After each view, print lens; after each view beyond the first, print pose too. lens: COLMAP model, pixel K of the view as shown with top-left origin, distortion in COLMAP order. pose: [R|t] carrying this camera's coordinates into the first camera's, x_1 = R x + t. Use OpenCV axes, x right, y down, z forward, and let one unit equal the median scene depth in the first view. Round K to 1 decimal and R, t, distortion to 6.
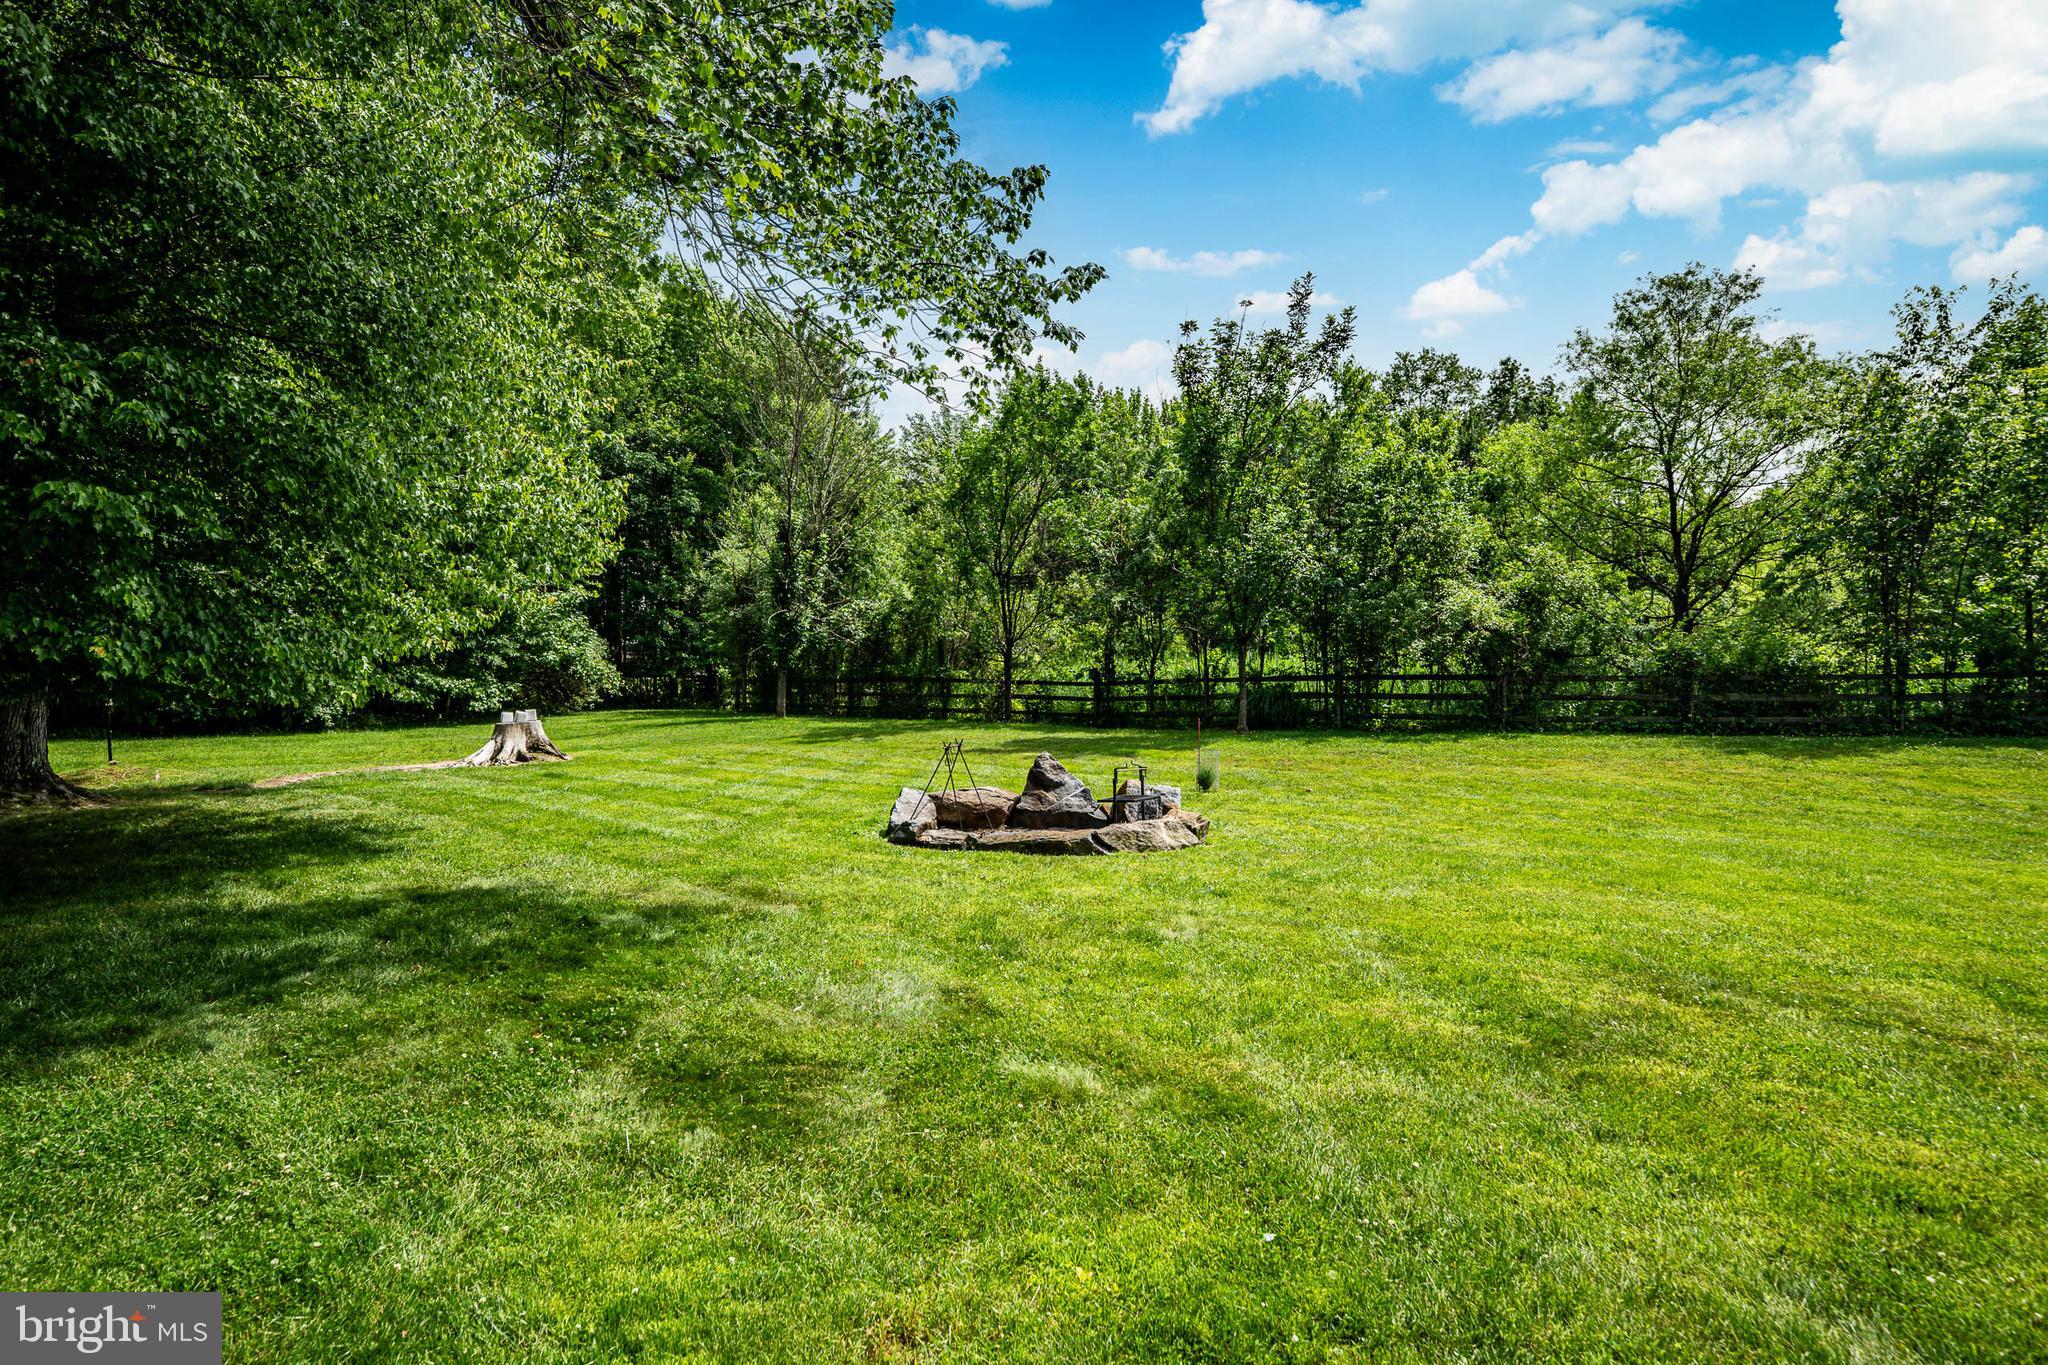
lens RADIAL K [[1334.1, 0, 1027.9], [0, 1334.1, 687.3], [0, 0, 1]] dist [0.023233, 0.002332]
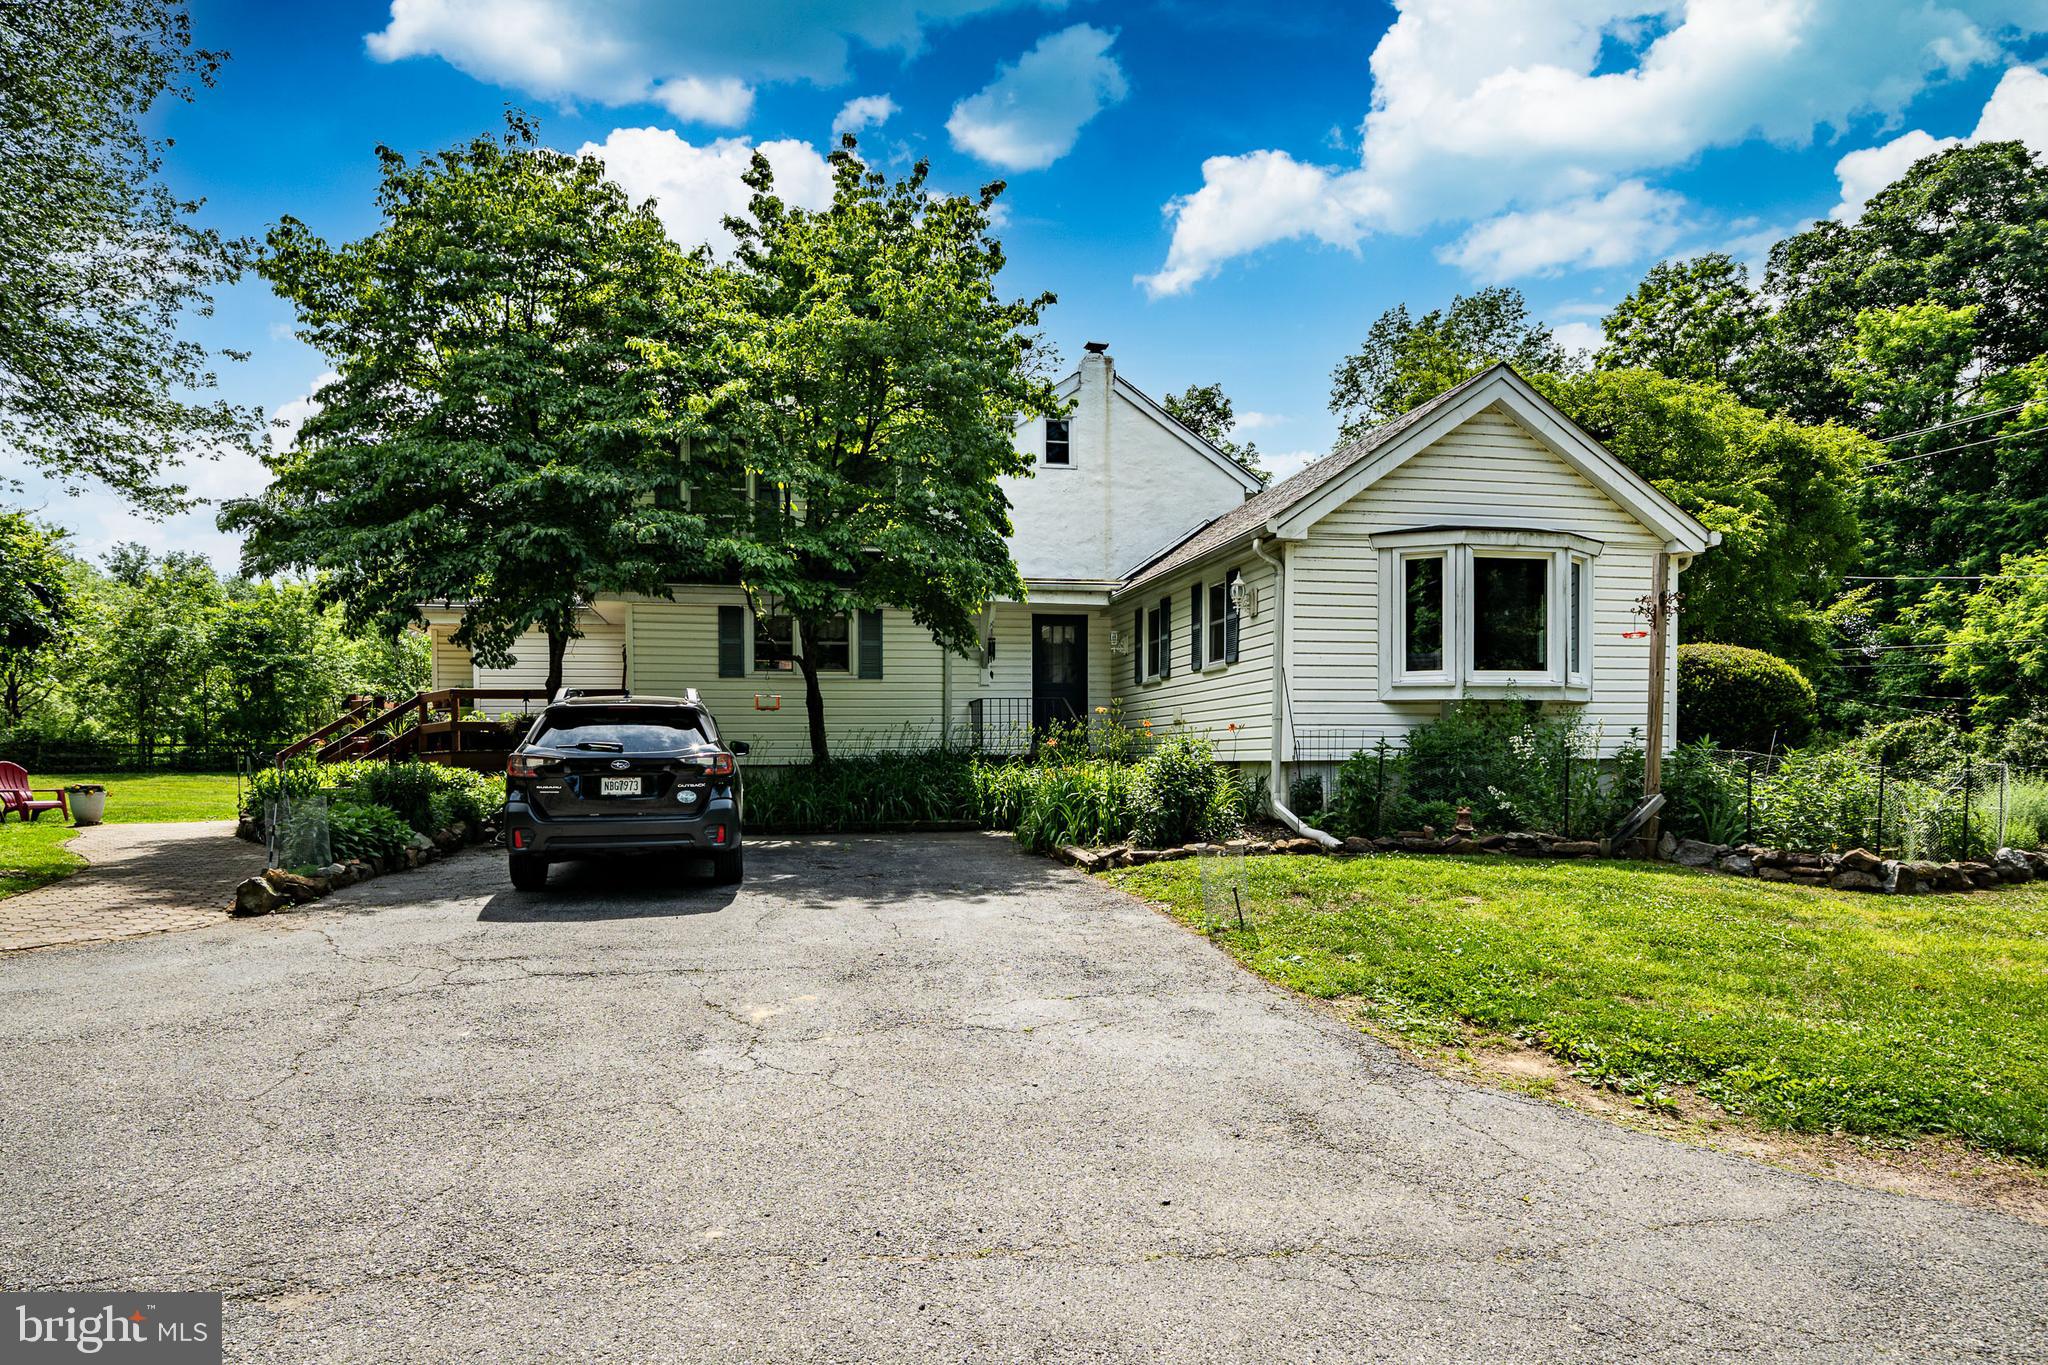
lens RADIAL K [[1123.1, 0, 933.2], [0, 1123.1, 749.4], [0, 0, 1]] dist [0.025308, -0.000566]
pose [[0.355589, 0.010419, 0.934585, -0.550455], [-0.001413, 0.999943, -0.010610, 0.015033], [-0.934642, 0.002452, 0.355583, -0.737773]]
